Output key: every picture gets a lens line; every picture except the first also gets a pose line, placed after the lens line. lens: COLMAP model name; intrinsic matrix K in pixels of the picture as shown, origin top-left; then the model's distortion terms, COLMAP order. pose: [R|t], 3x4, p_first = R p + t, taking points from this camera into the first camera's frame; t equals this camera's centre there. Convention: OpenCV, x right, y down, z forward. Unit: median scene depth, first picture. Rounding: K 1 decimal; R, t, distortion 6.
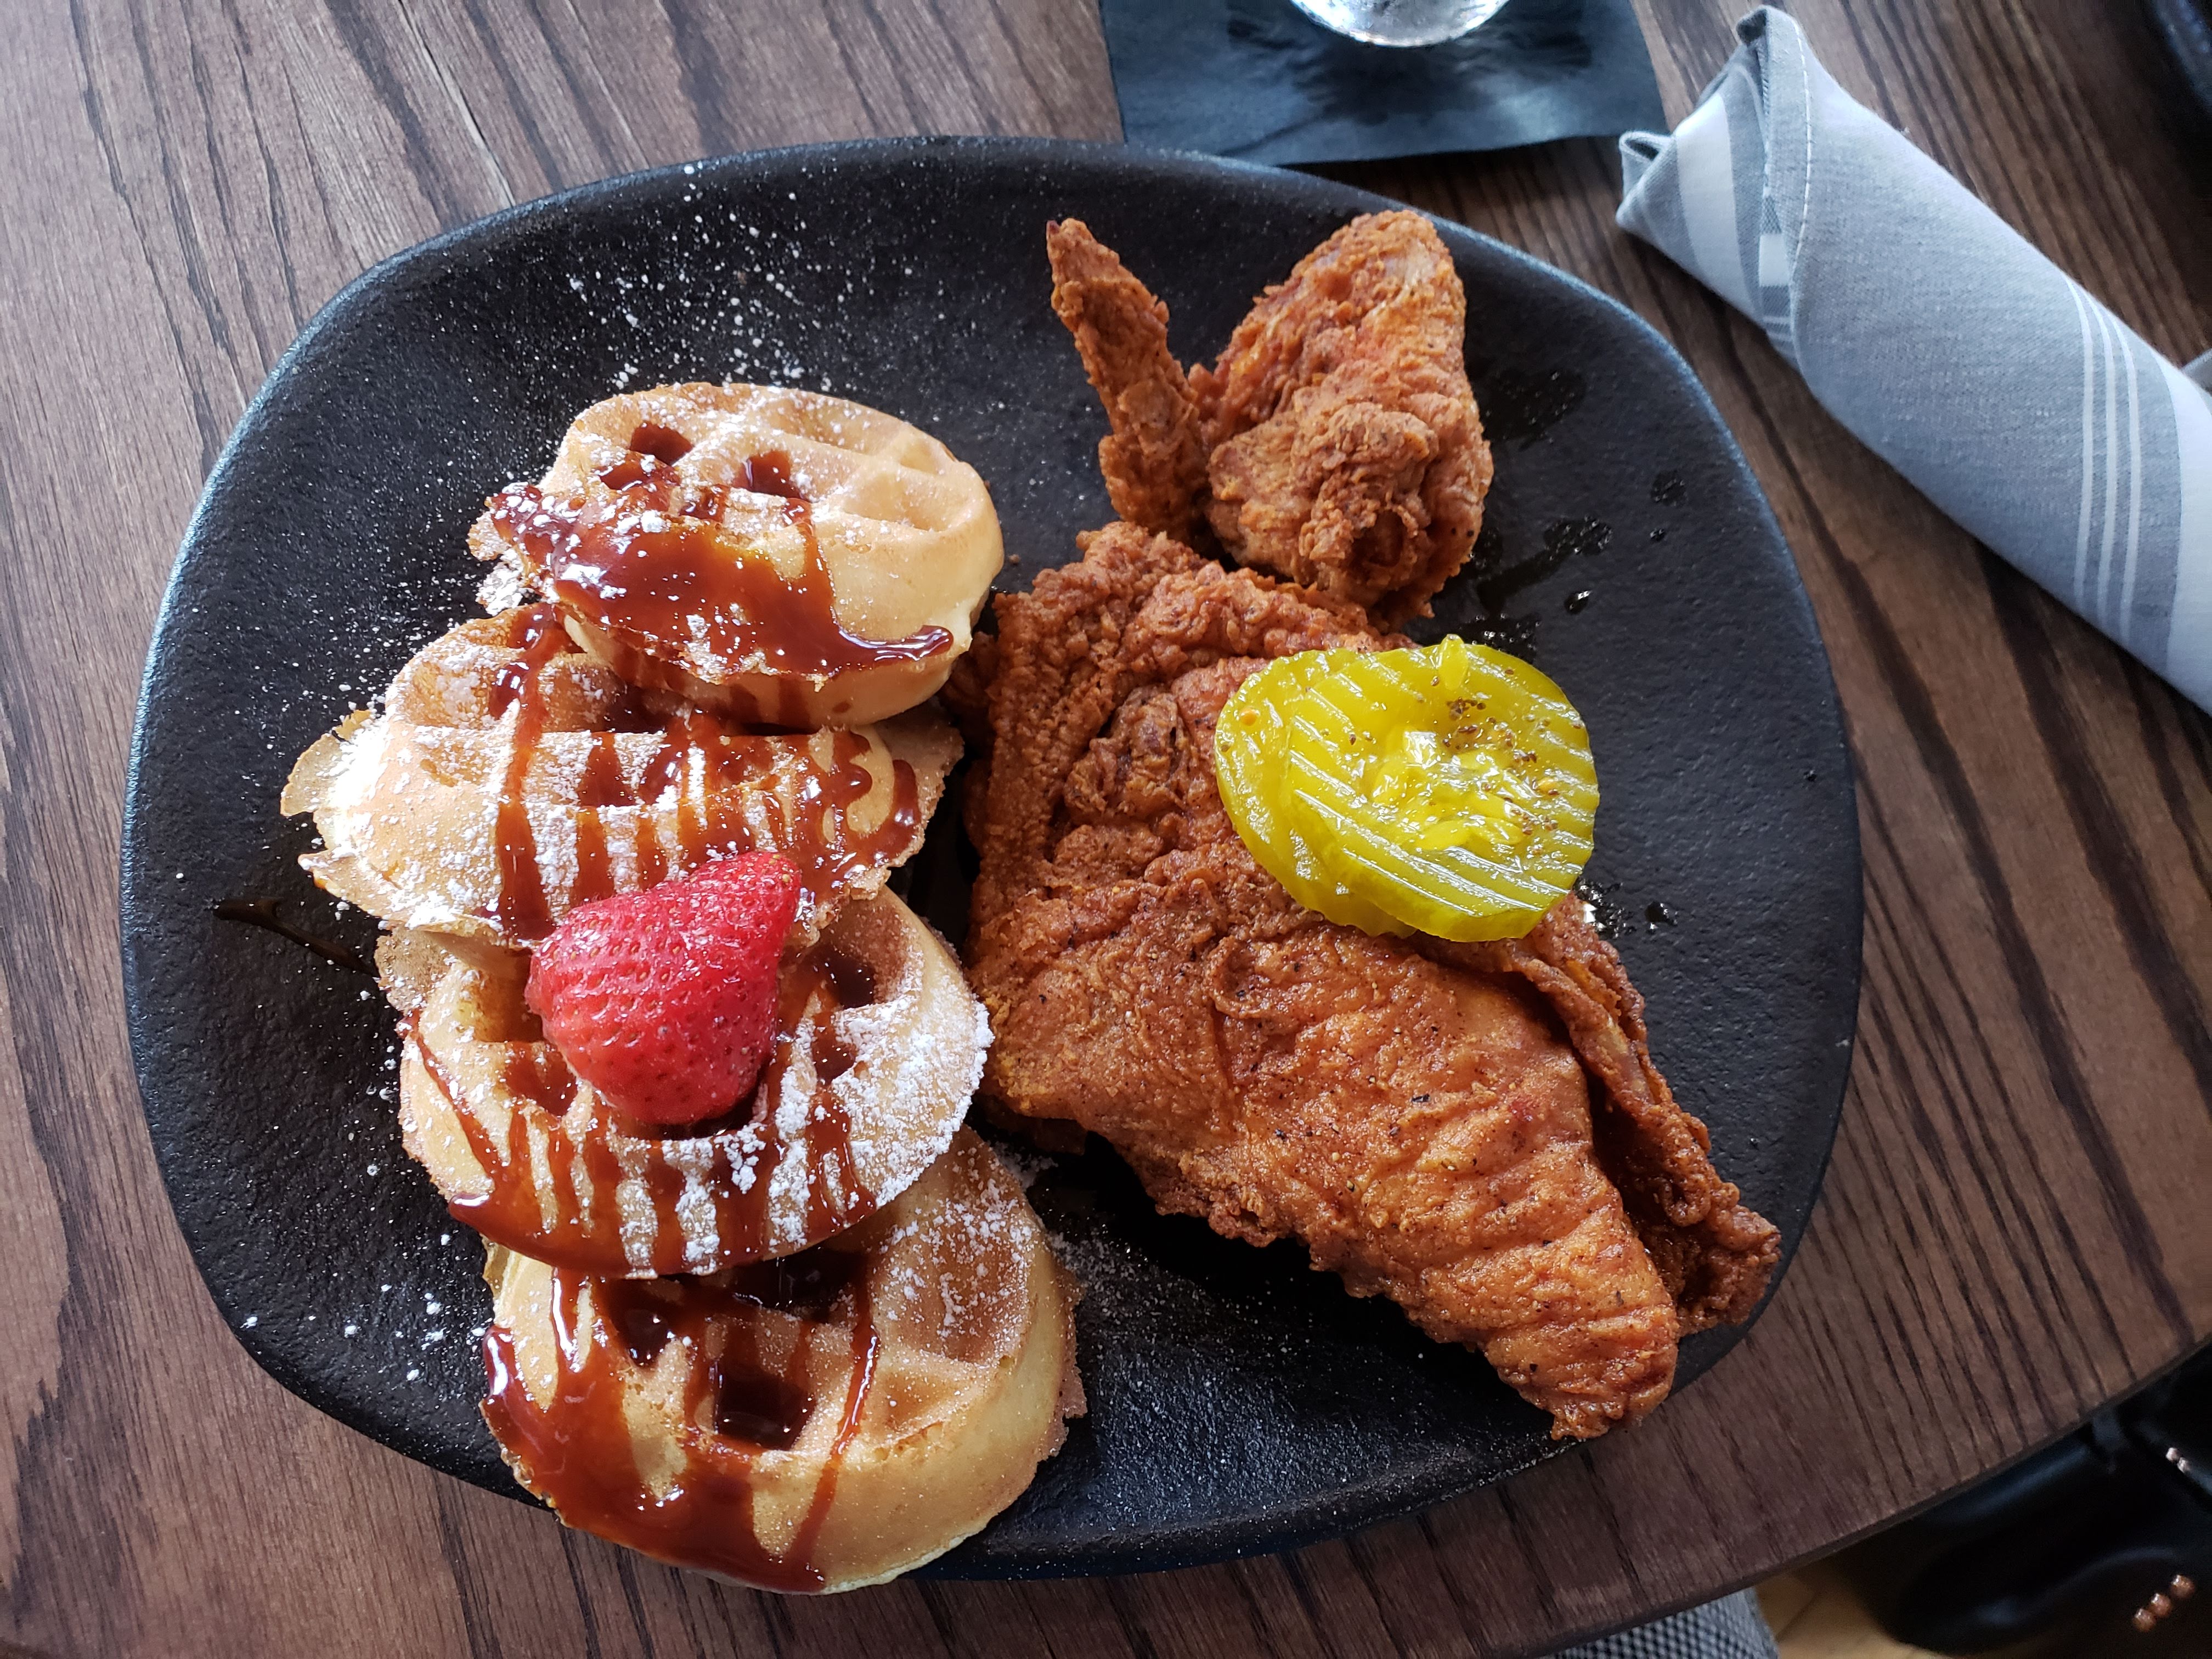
lens RADIAL K [[1720.0, 0, 1063.4], [0, 1720.0, 819.0], [0, 0, 1]] dist [0.094119, -0.115099]
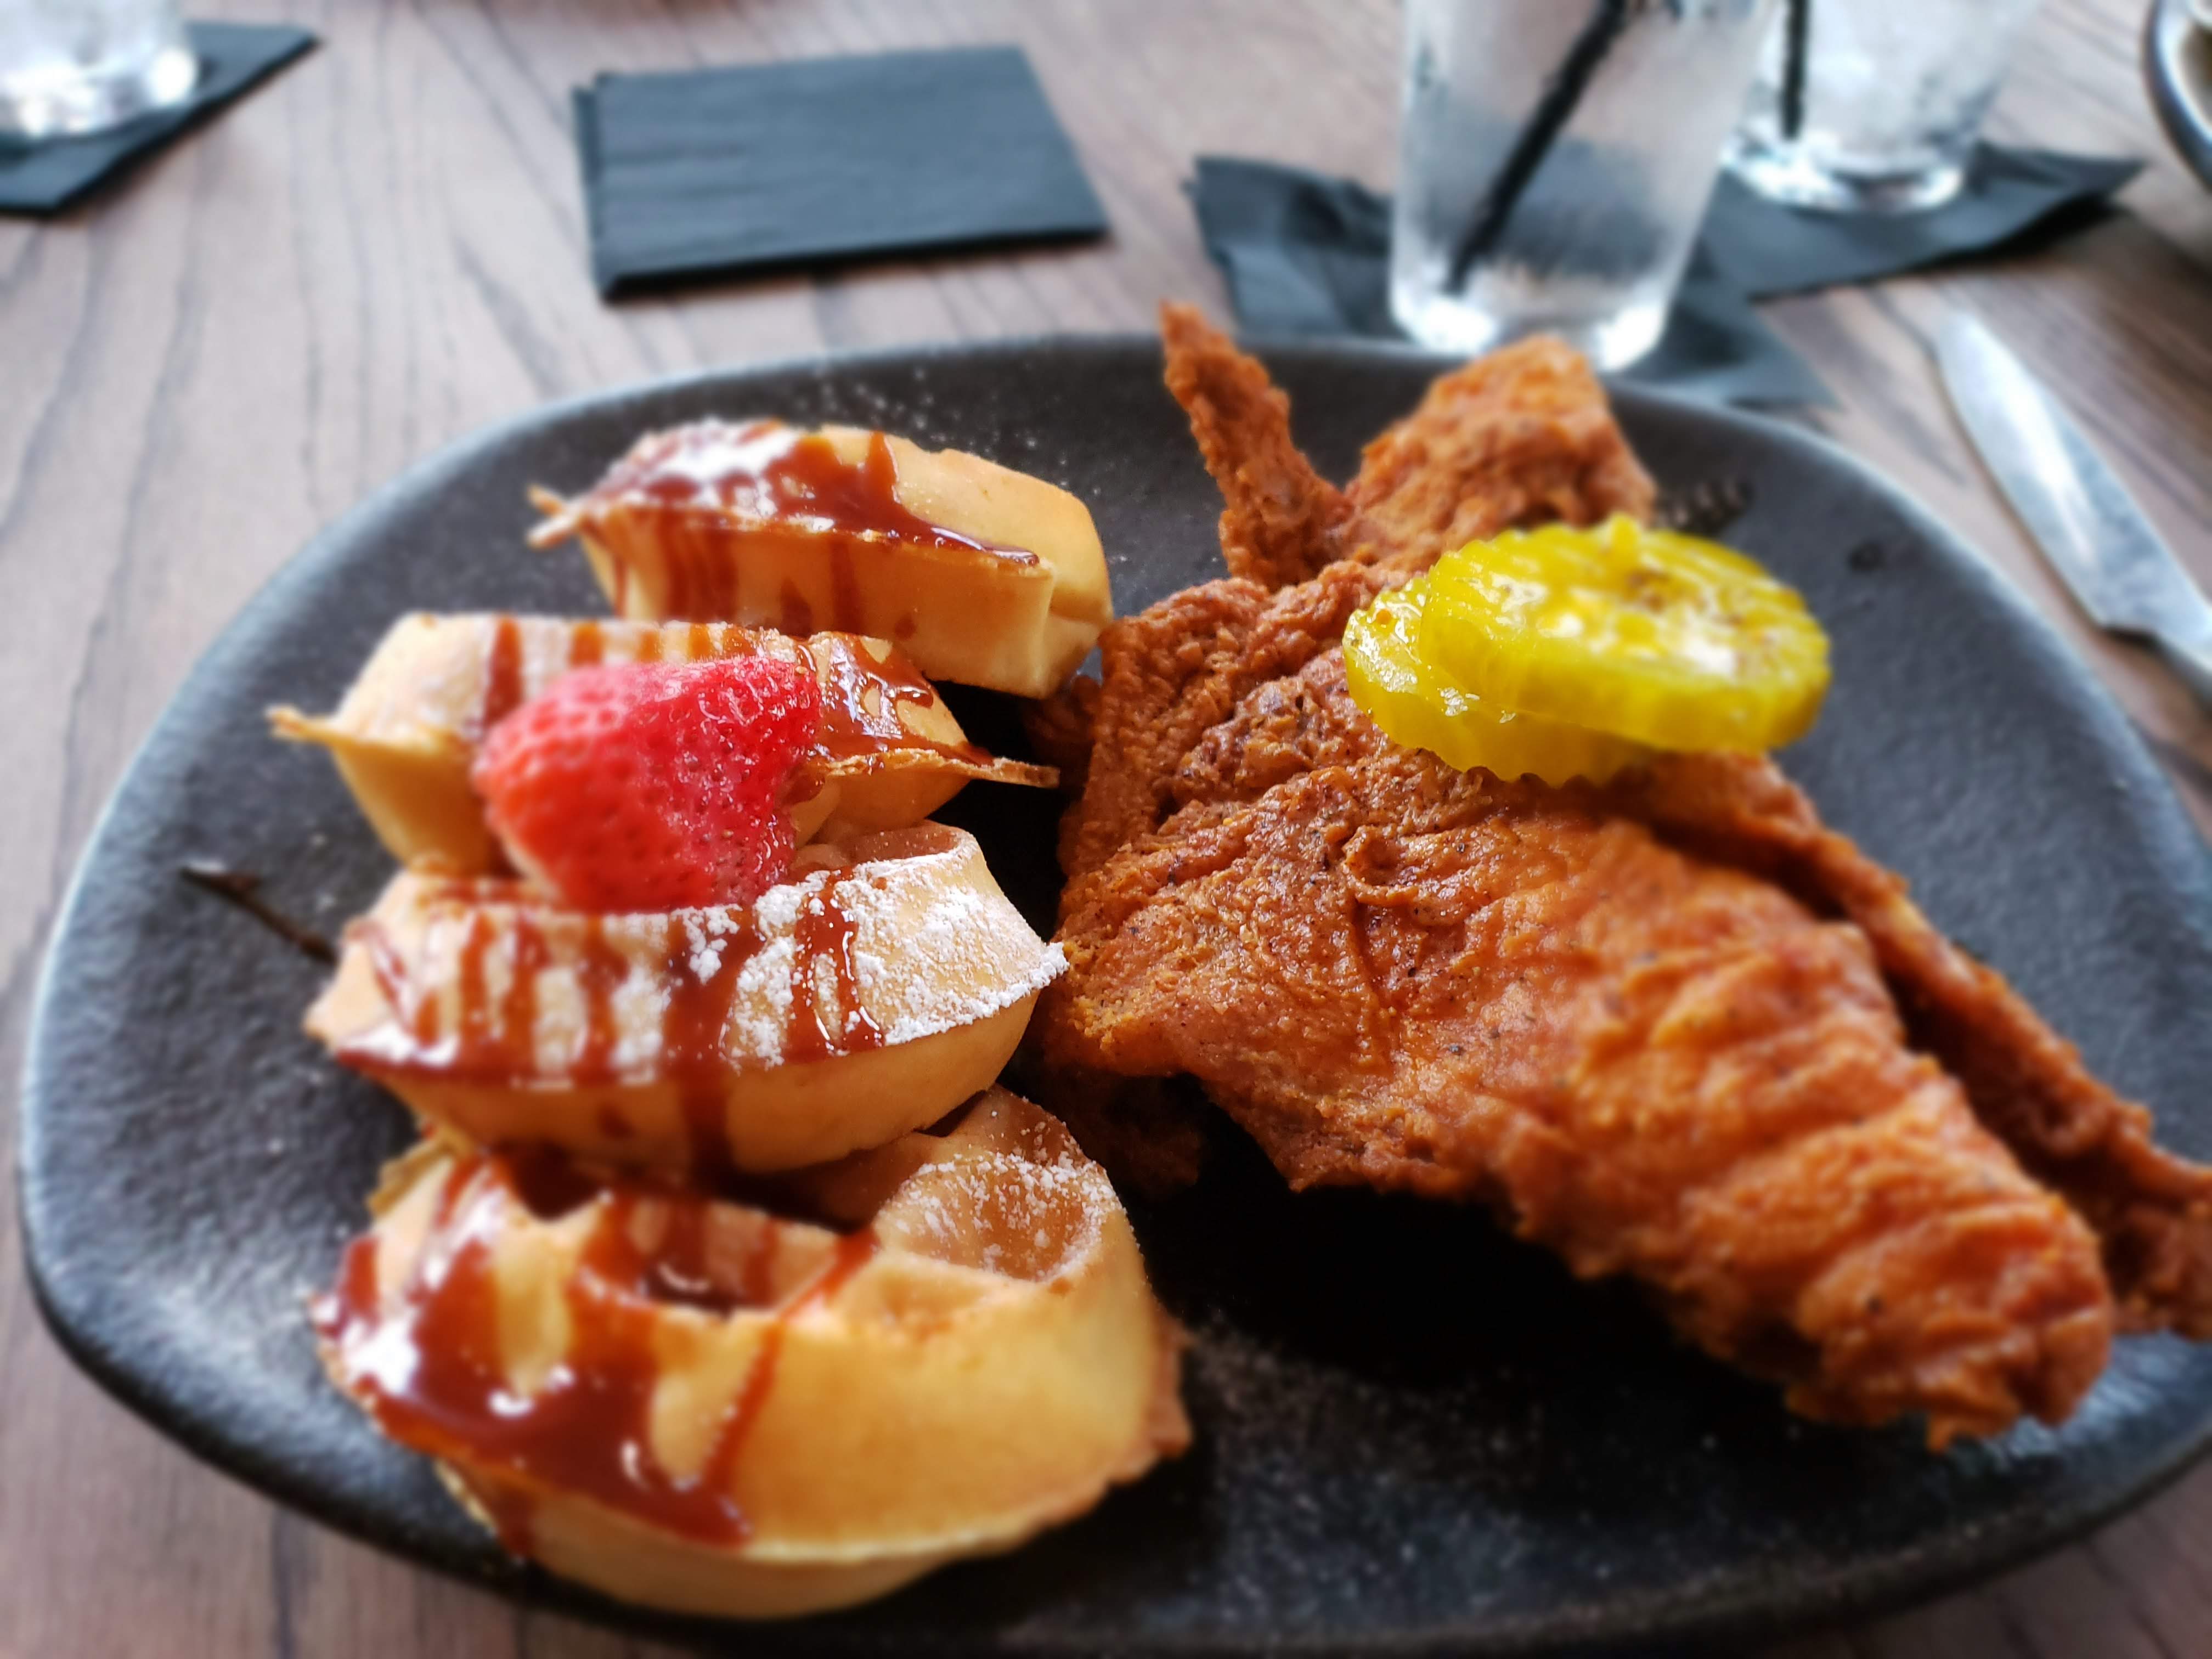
lens RADIAL K [[1726.5, 0, 1055.3], [0, 1726.5, 831.3], [0, 0, 1]] dist [0.134148, -0.279292]
pose [[0.991786, -0.034730, -0.123102, 0.052558], [-0.023612, 0.896179, -0.443064, 0.428517], [0.125709, 0.442331, 0.887998, 0.290147]]
